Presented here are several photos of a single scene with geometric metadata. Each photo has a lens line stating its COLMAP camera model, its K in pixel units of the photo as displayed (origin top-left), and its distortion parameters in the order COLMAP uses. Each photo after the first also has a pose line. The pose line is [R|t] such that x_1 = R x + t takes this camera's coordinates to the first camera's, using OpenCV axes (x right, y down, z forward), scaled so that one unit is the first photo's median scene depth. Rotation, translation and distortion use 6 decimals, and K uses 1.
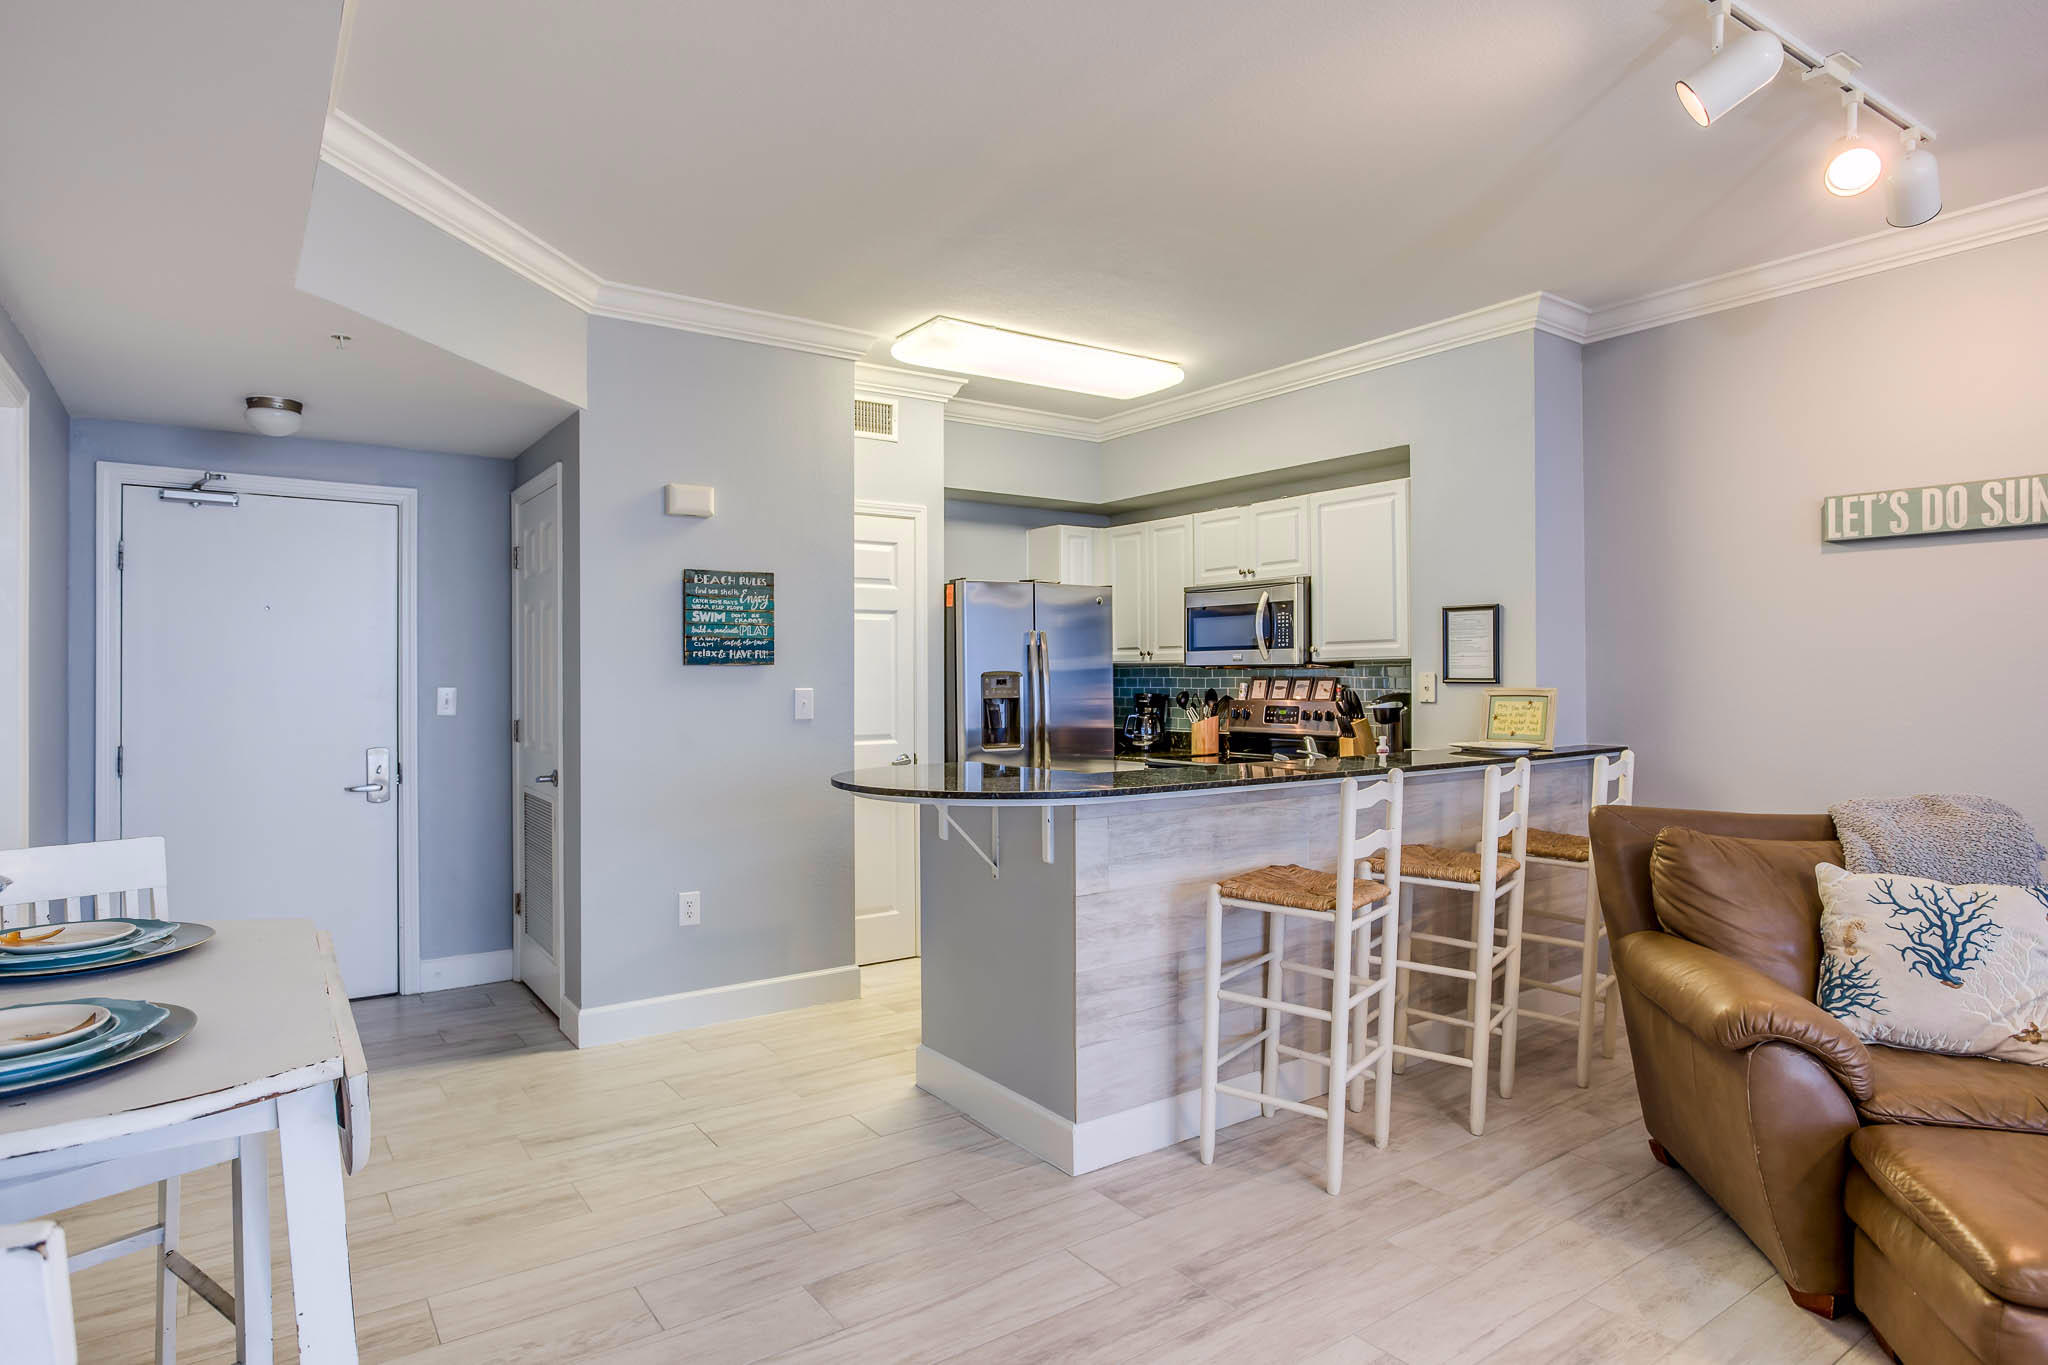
lens RADIAL K [[1156.0, 0, 1017.4], [0, 1156.0, 683.7], [0, 0, 1]] dist [-0.025445, 0.004952]
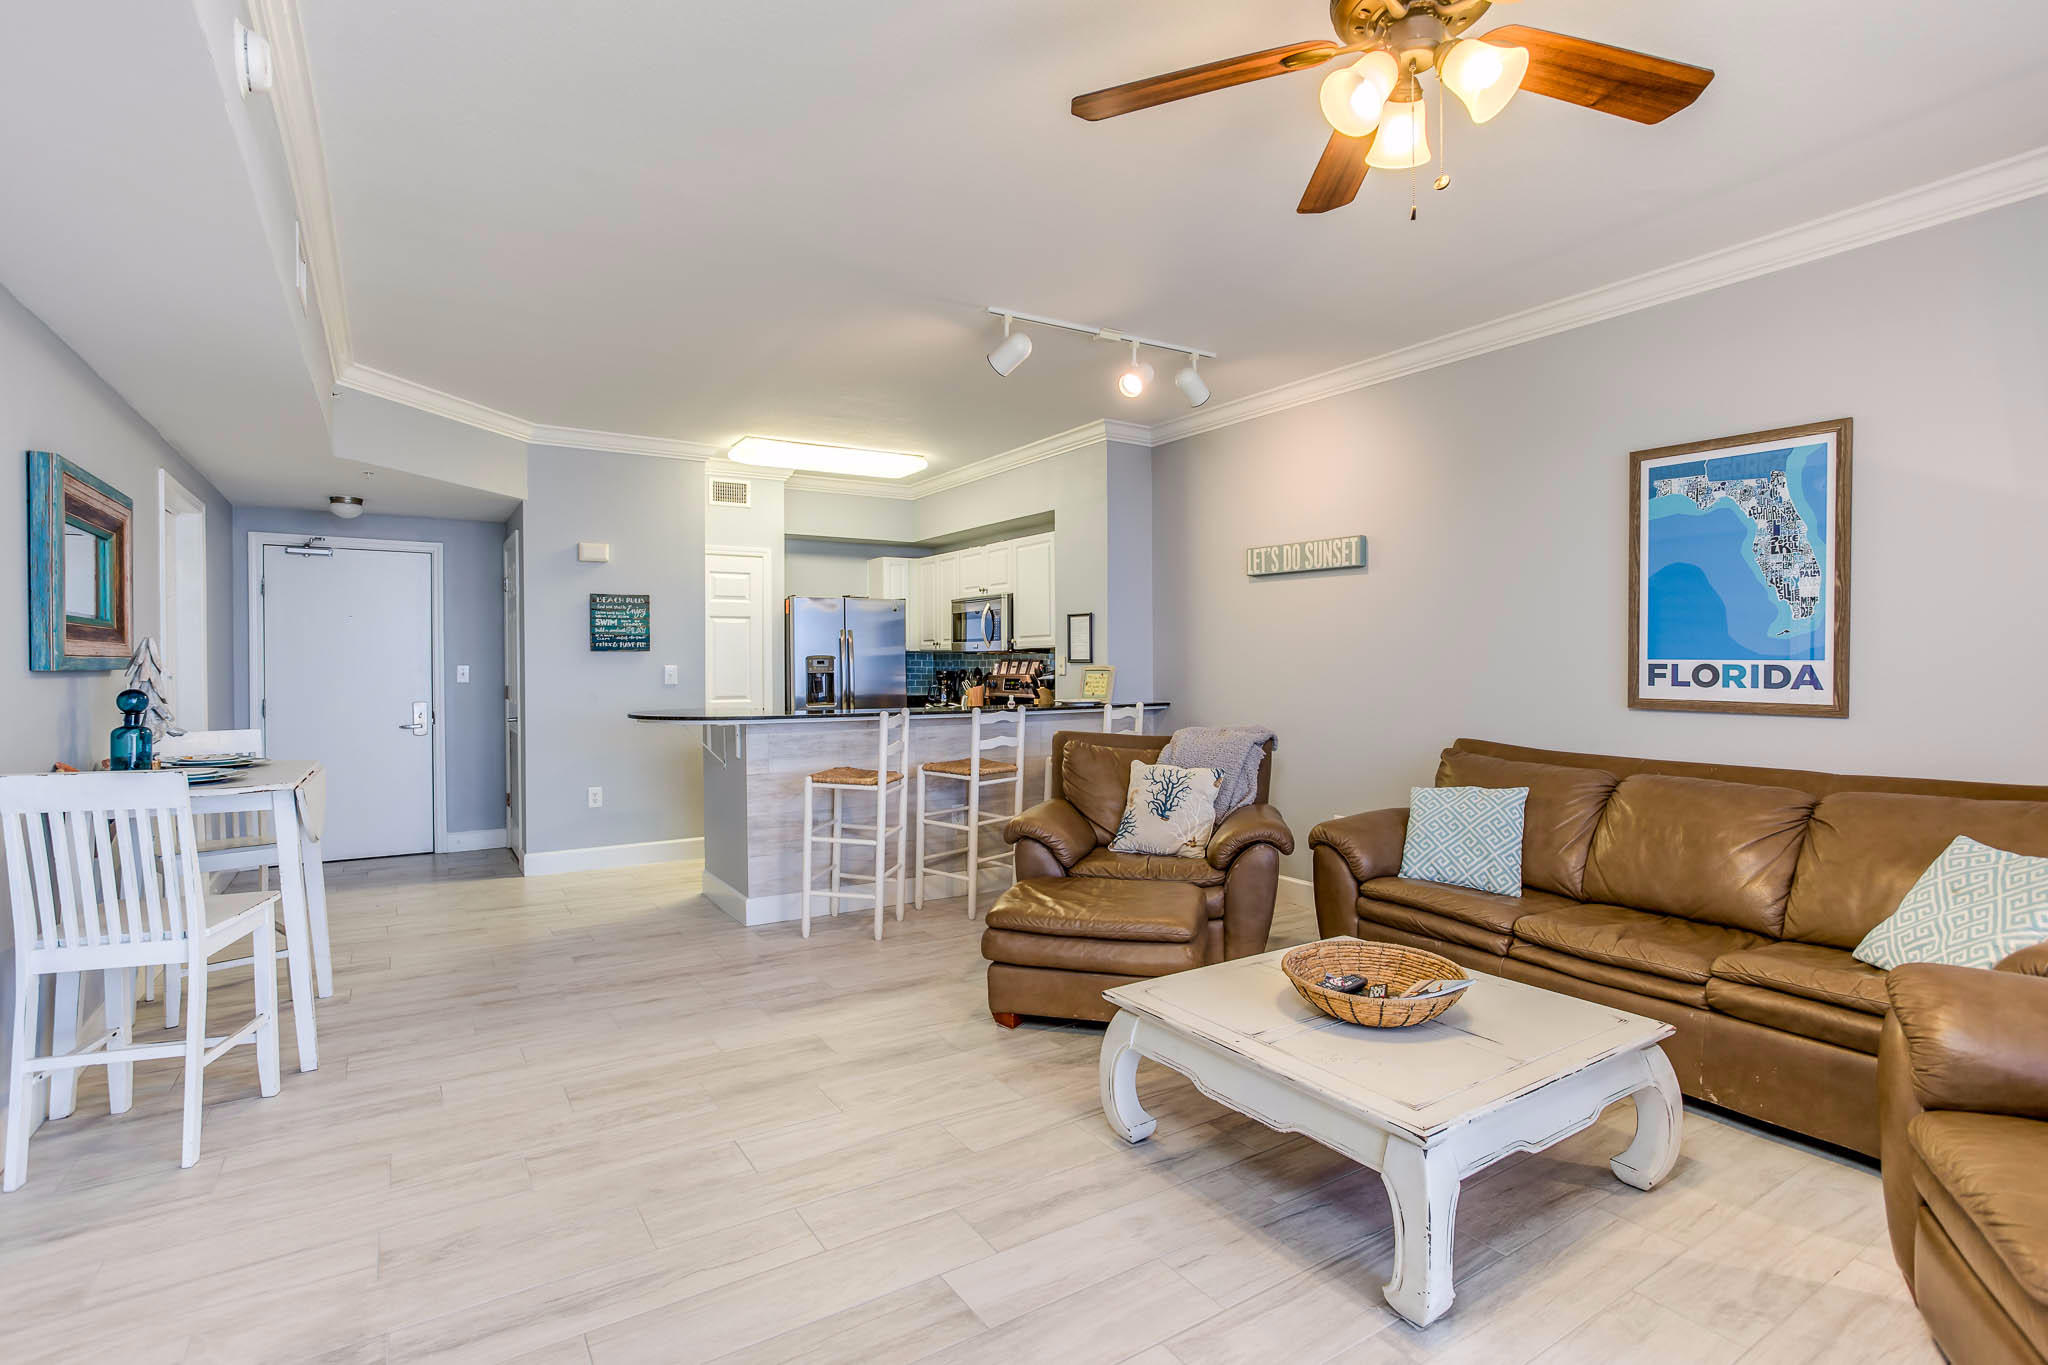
lens RADIAL K [[1010.5, 0, 1010.5], [0, 1010.5, 681.5], [0, 0, 1]] dist [-0.019575, 0.007647]
pose [[0.998541, 0.001969, -0.053970, 0.378535], [-0.001281, 0.999918, 0.012776, 0.007770], [0.053991, -0.012688, 0.998461, -0.402387]]
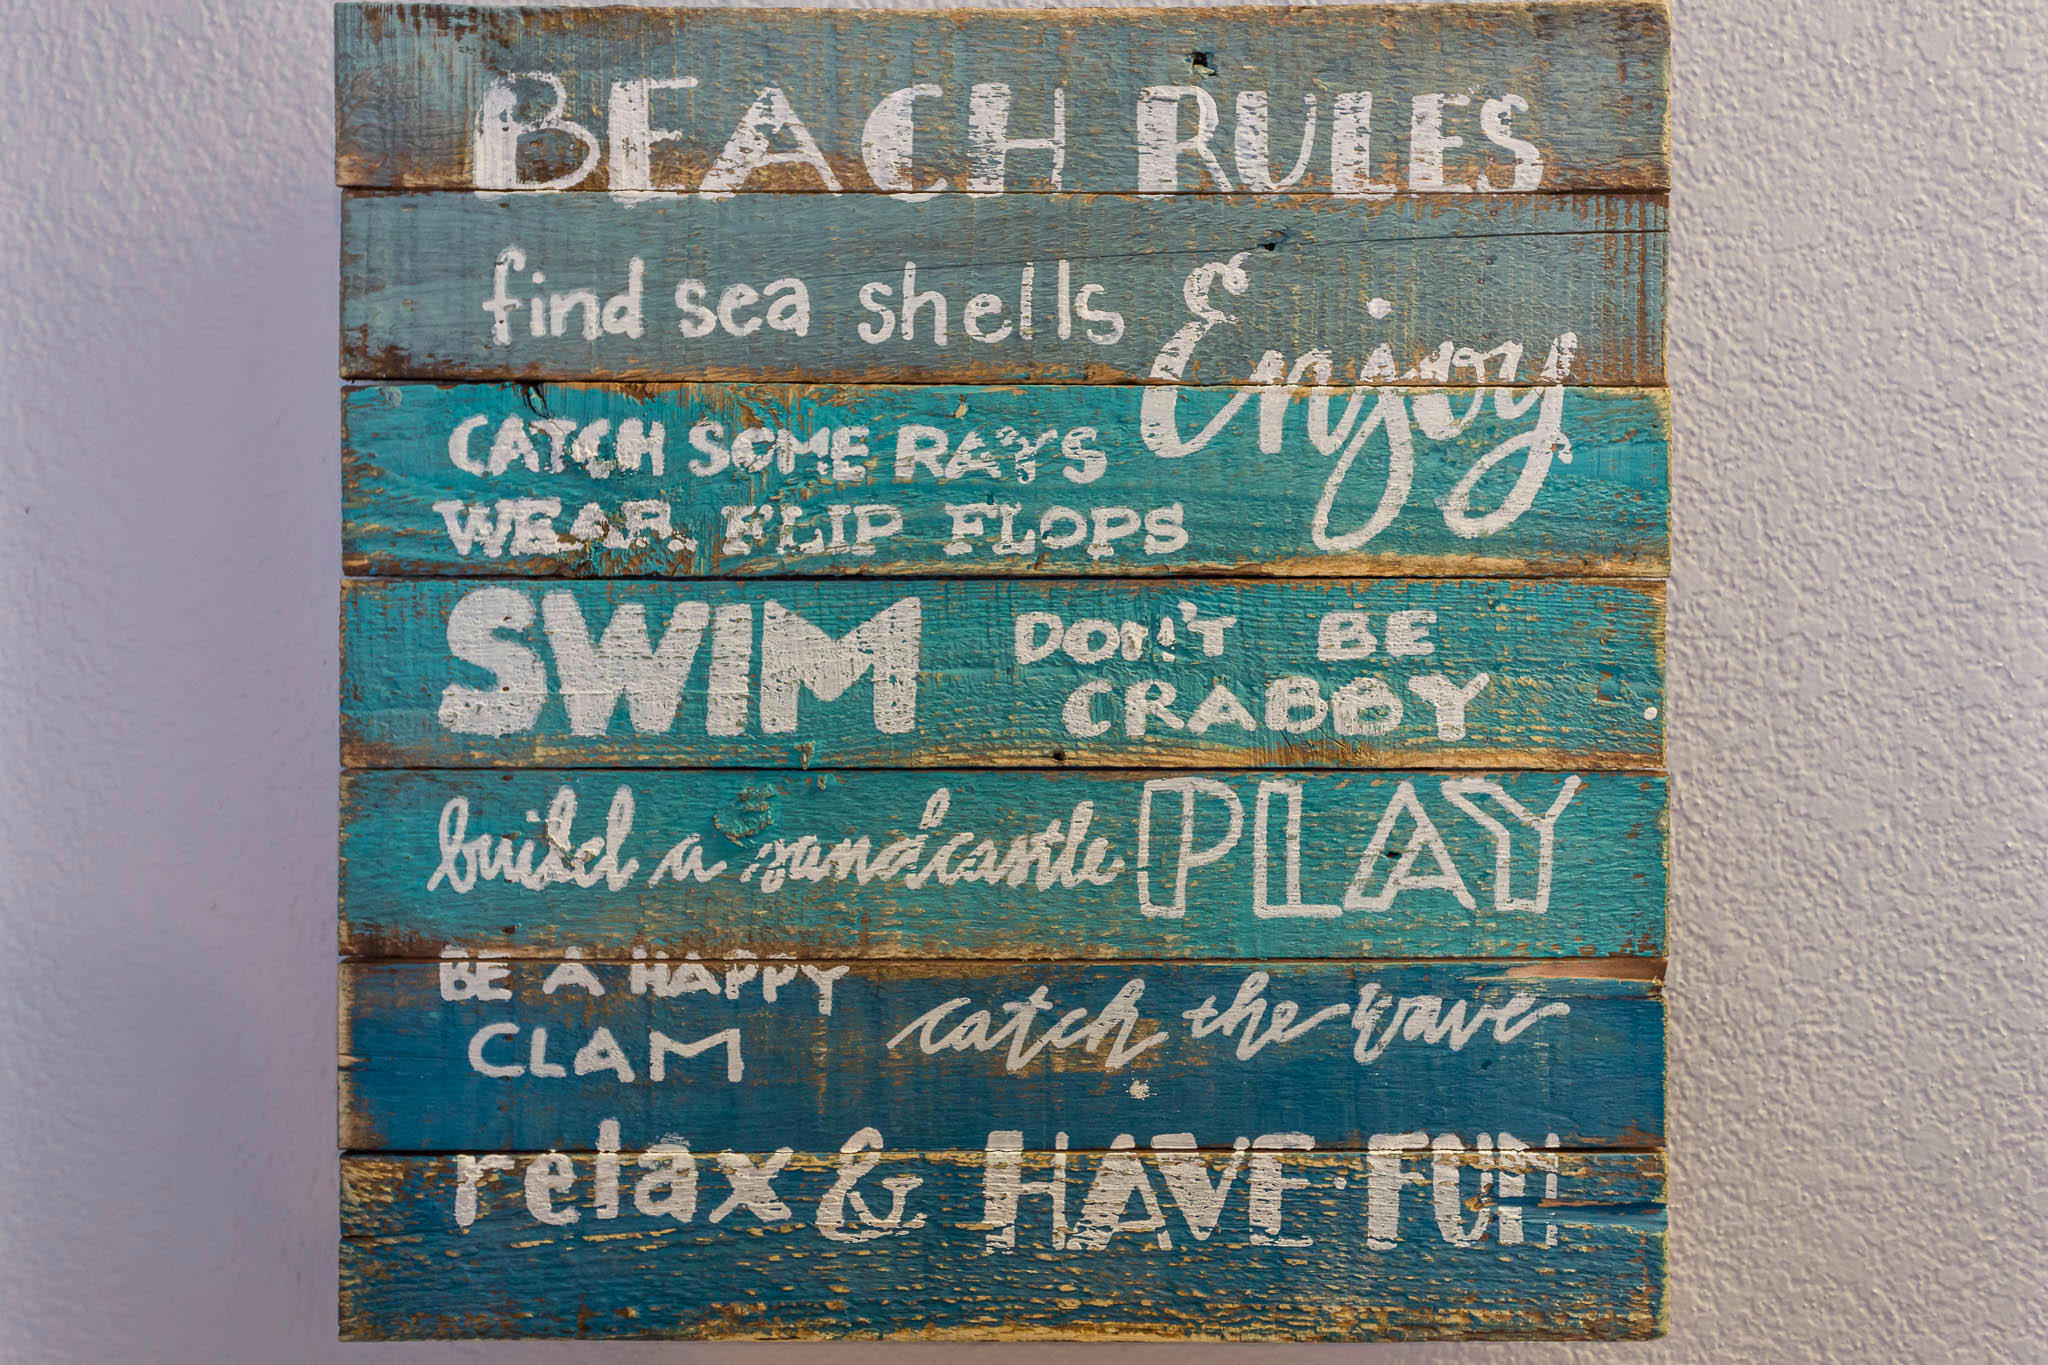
lens RADIAL K [[2294.9, 0, 1024.5], [0, 2294.9, 686.6], [0, 0, 1]] dist [0.021397, 0.000000]
pose [[0.815465, 0.004883, -0.578785, -0.163353], [-0.006107, 0.999981, -0.000167, -0.055073], [0.578773, 0.003671, 0.815480, 0.869410]]
